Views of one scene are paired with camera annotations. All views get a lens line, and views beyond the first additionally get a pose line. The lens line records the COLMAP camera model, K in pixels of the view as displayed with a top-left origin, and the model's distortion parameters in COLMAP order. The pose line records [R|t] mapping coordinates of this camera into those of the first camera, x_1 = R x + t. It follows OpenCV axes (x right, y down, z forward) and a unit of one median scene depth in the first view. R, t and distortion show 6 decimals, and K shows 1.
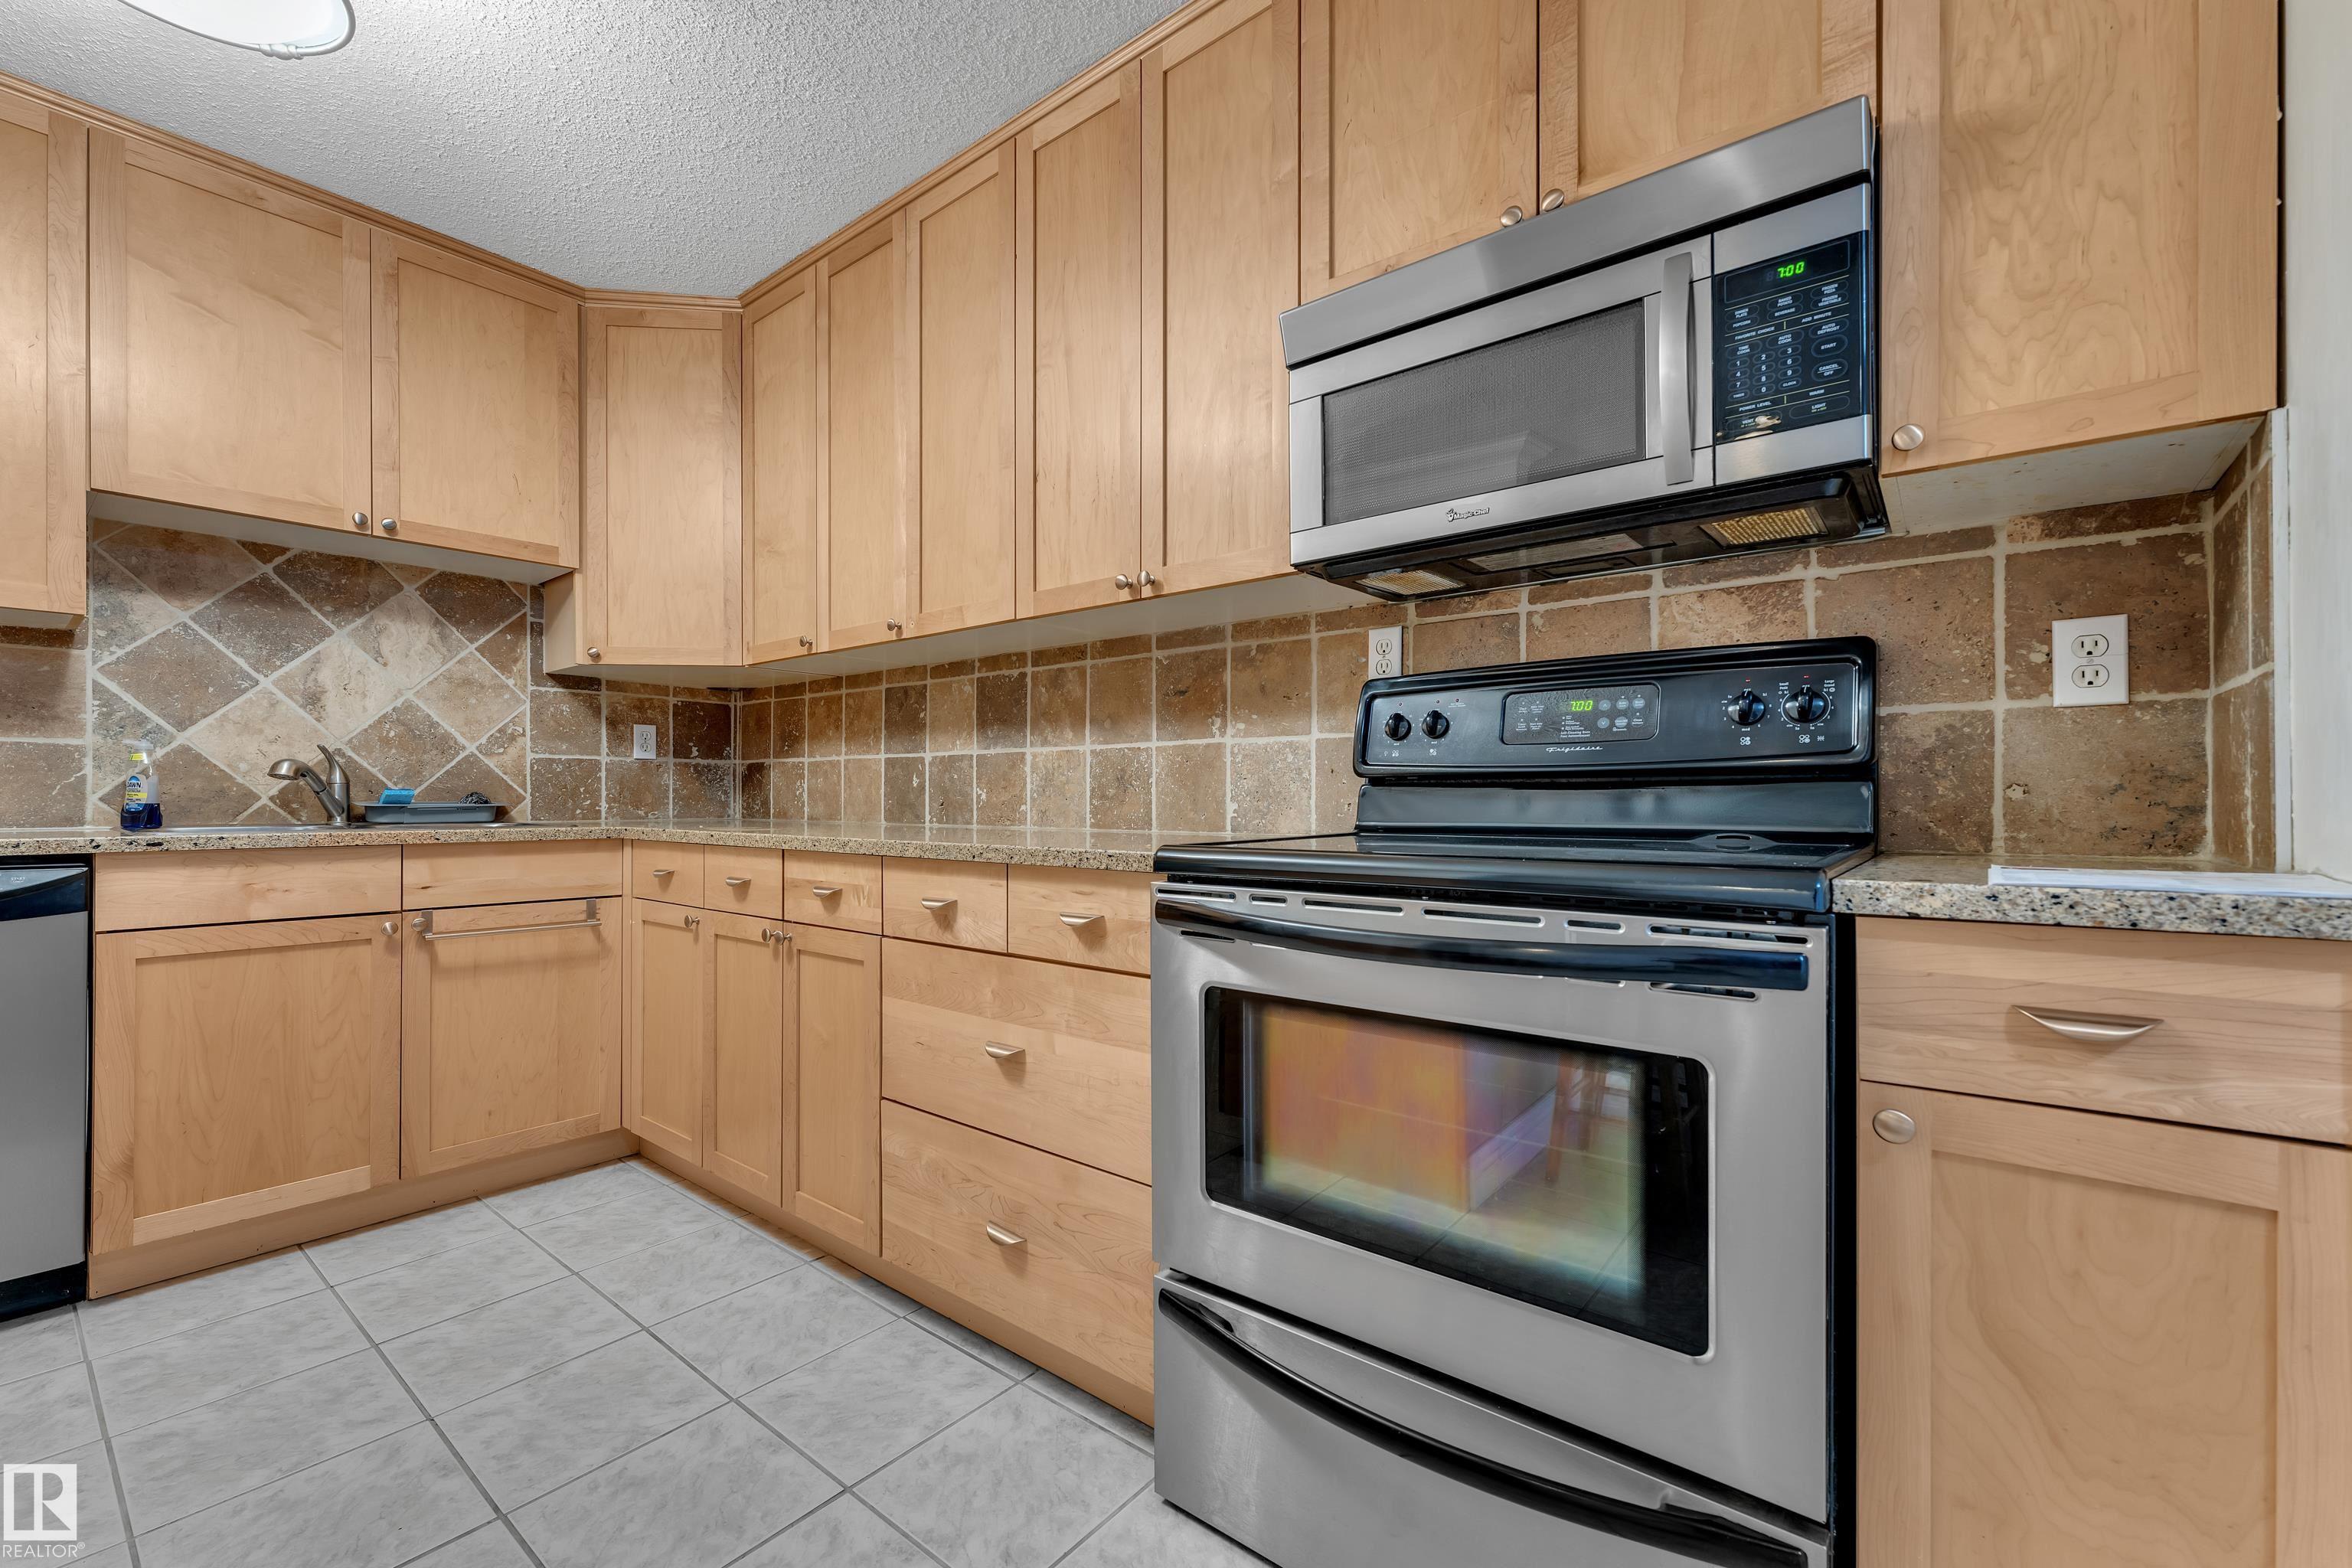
lens RADIAL K [[947.2, 0, 1174.7], [0, 947.2, 795.7], [0, 0, 1]] dist [0.001436, -0.000315]
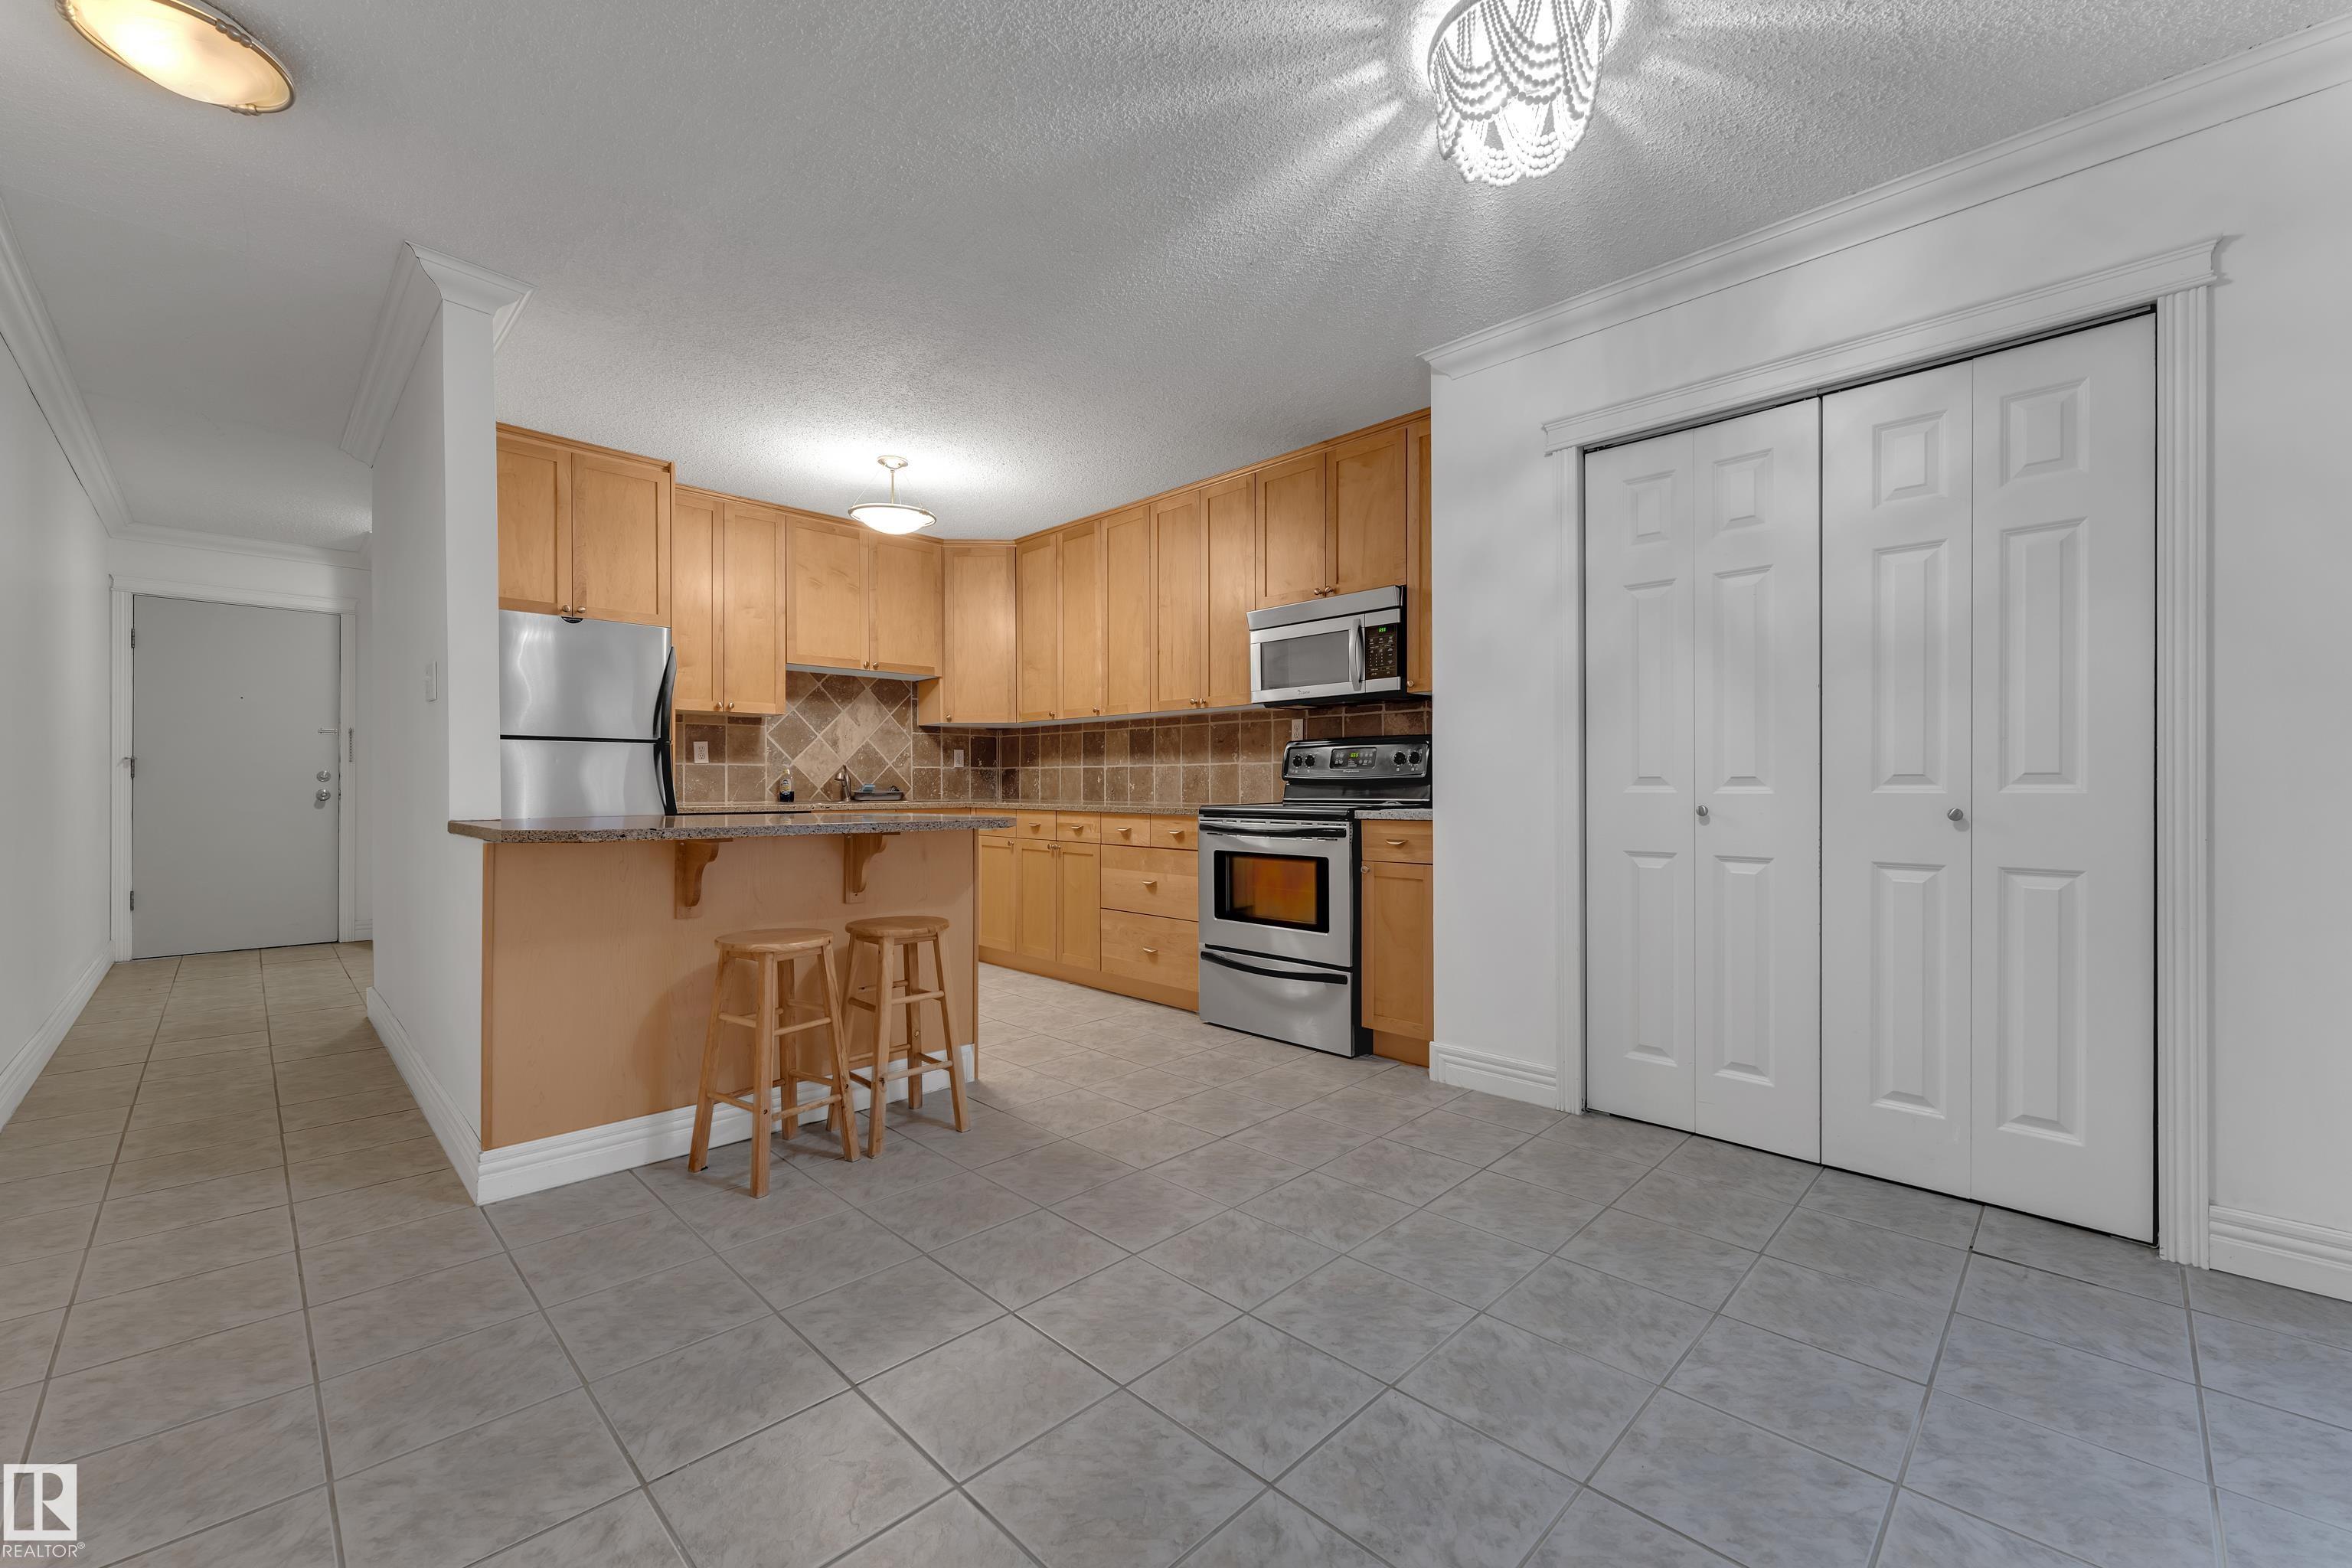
lens RADIAL K [[949.3, 0, 1169.1], [0, 949.3, 787.5], [0, 0, 1]] dist [0.001976, 0.000023]
pose [[0.992377, -0.001056, -0.123232, 0.121752], [0.001733, 0.999984, 0.005385, -0.011137], [0.123224, -0.005557, 0.992363, -1.104574]]
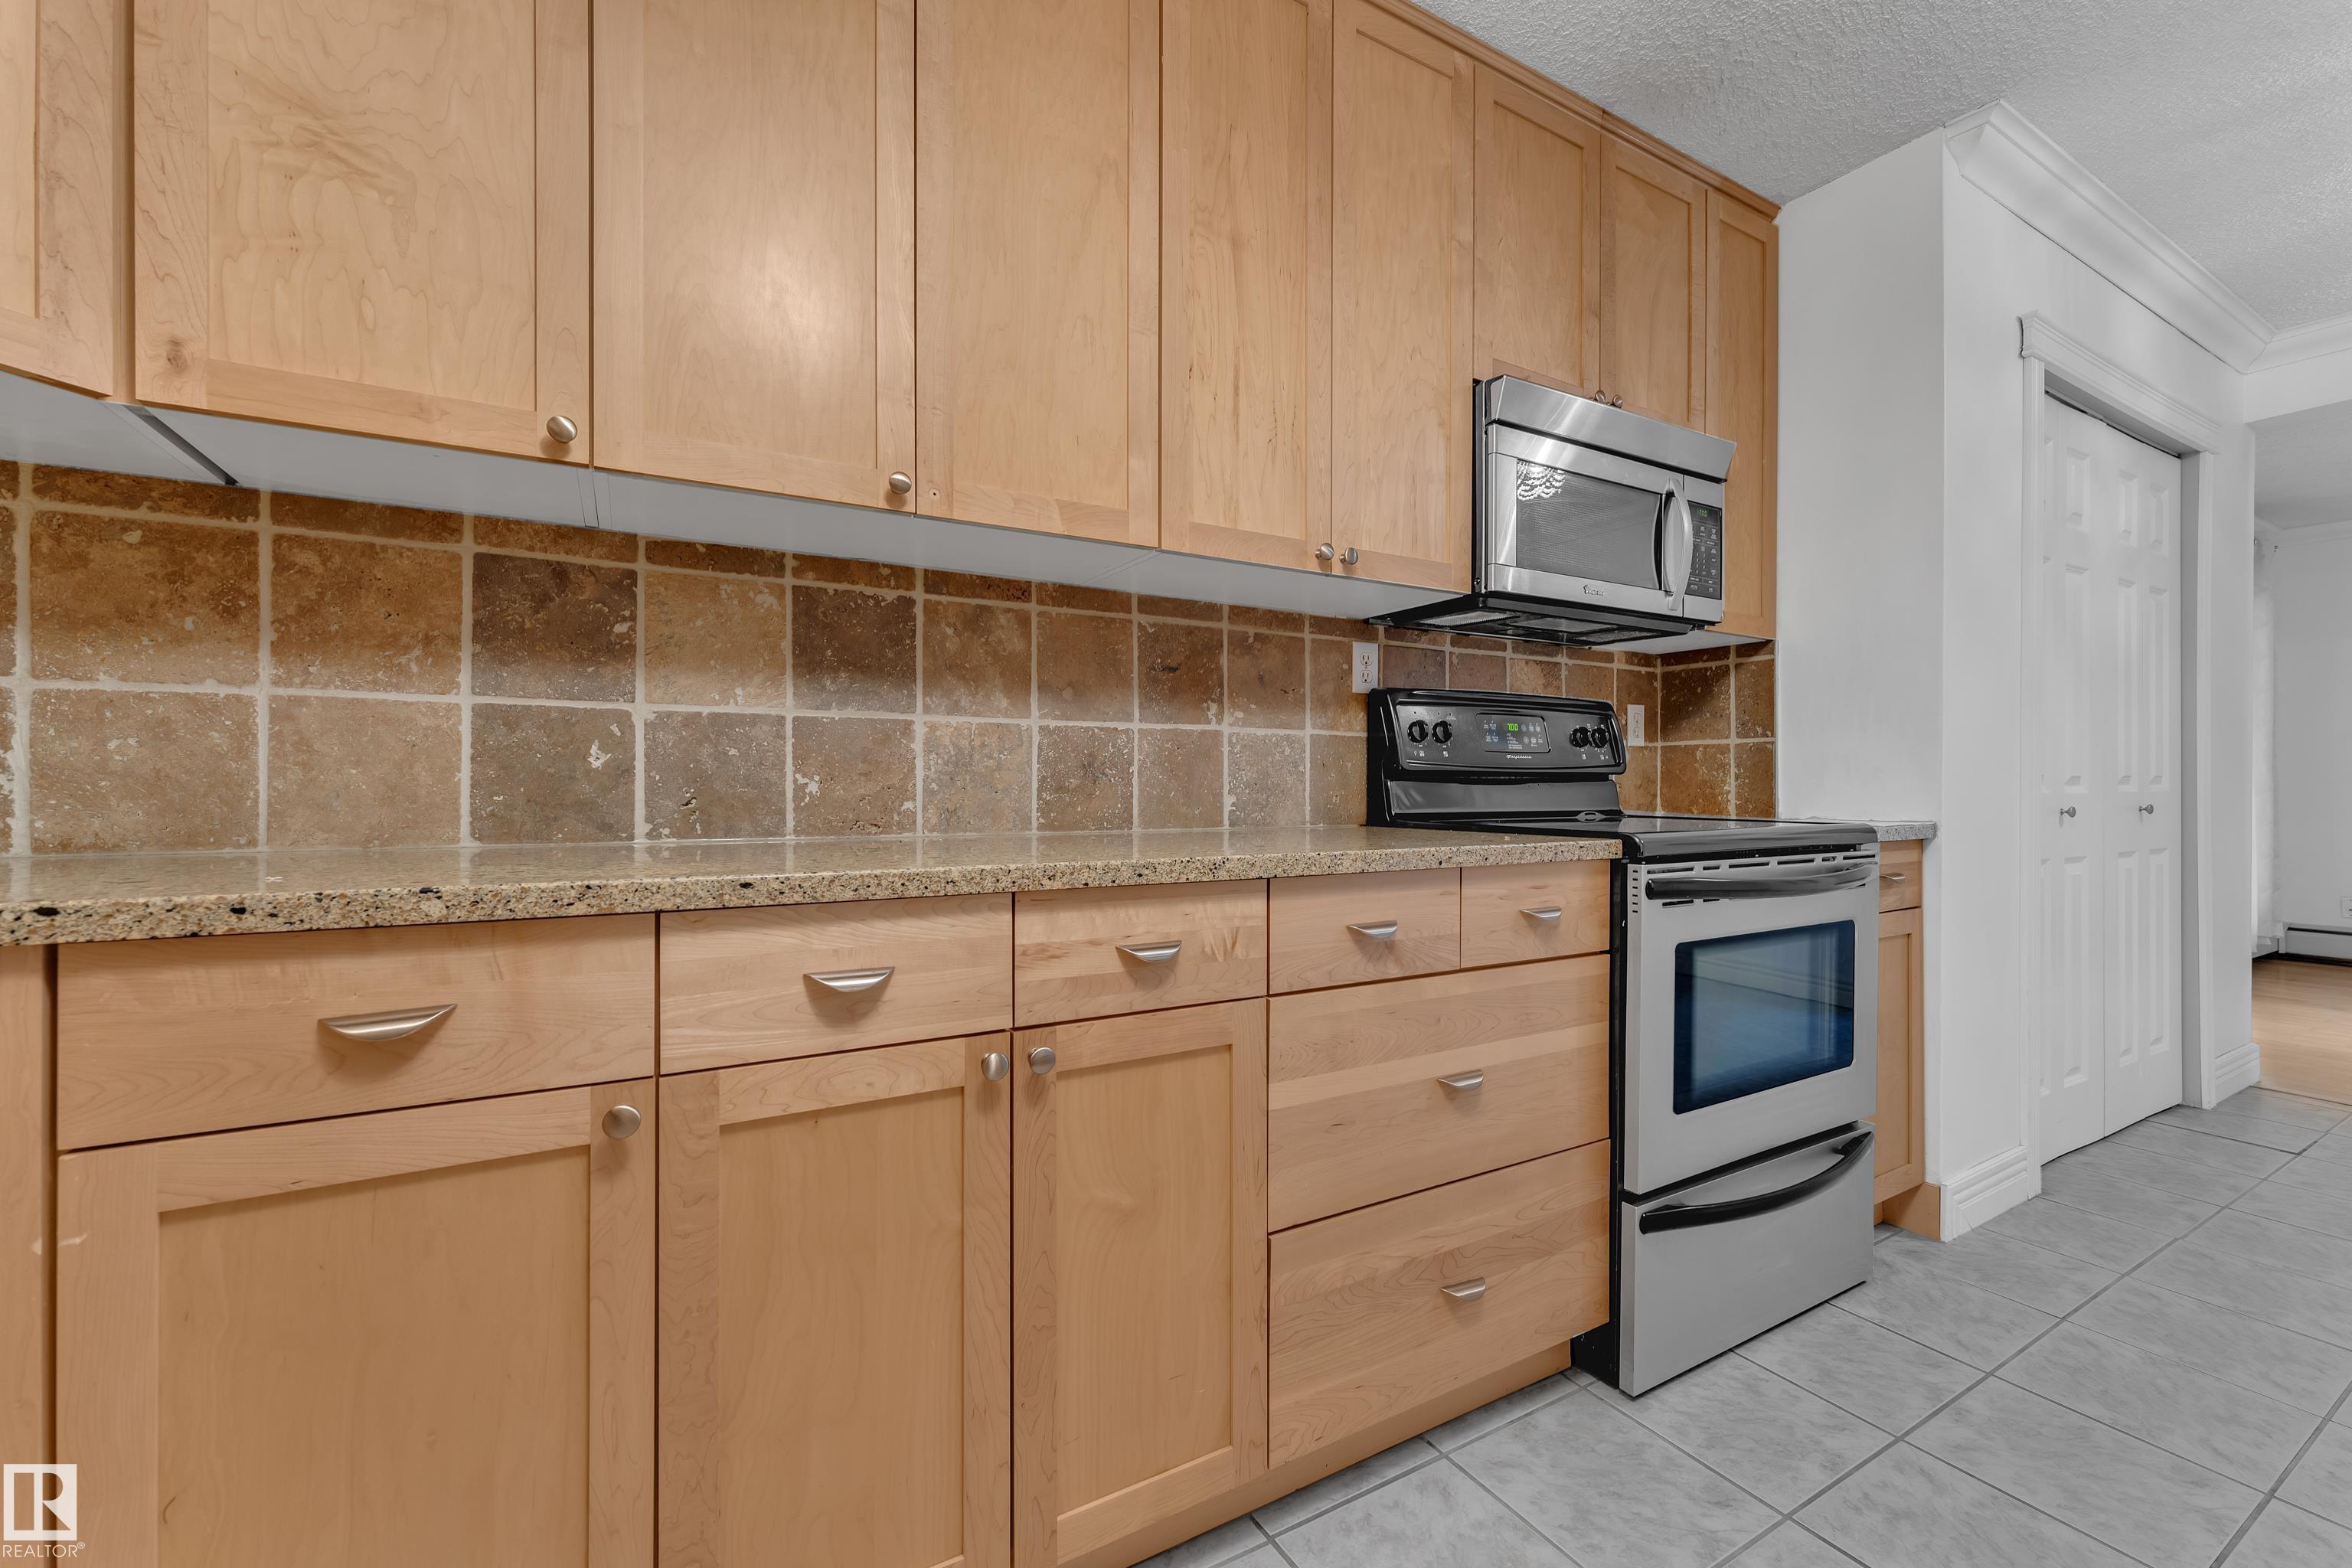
lens RADIAL K [[949.3, 0, 1169.1], [0, 949.3, 787.5], [0, 0, 1]] dist [0.001976, 0.000023]
pose [[0.374012, 0.000175, 0.927424, -0.738934], [-0.003653, 0.999993, 0.001284, -0.001198], [-0.927417, -0.003869, 0.374010, 0.622468]]
